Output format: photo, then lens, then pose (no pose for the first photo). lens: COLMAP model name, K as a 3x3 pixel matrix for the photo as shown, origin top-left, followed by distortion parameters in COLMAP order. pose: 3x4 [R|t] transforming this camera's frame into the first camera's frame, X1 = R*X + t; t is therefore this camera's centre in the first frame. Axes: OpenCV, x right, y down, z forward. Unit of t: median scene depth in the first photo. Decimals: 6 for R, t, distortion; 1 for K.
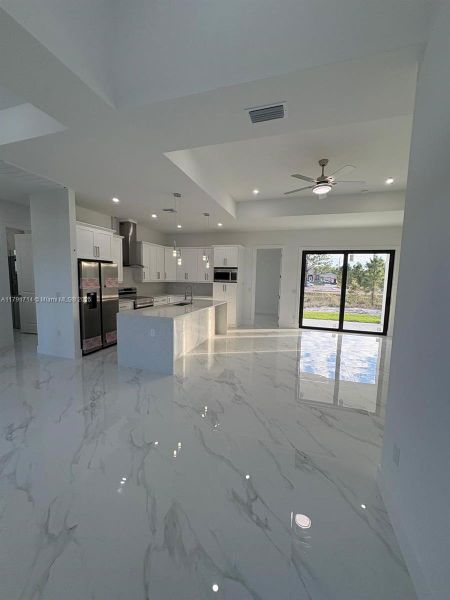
lens RADIAL K [[243.8, 0, 224.2], [0, 243.8, 302.3], [0, 0, 1]] dist [0.000006, 0.000017]
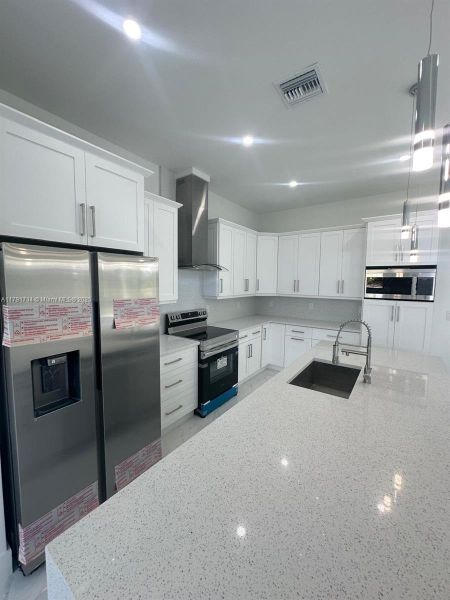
lens RADIAL K [[243.8, 0, 225.0], [0, 243.8, 299.2], [0, 0, 1]] dist [0.000006, 0.000017]
pose [[0.957393, 0.011444, -0.288560, -0.168777], [-0.021216, 0.999302, -0.030758, -0.064964], [0.288006, 0.035569, 0.956968, 0.503030]]
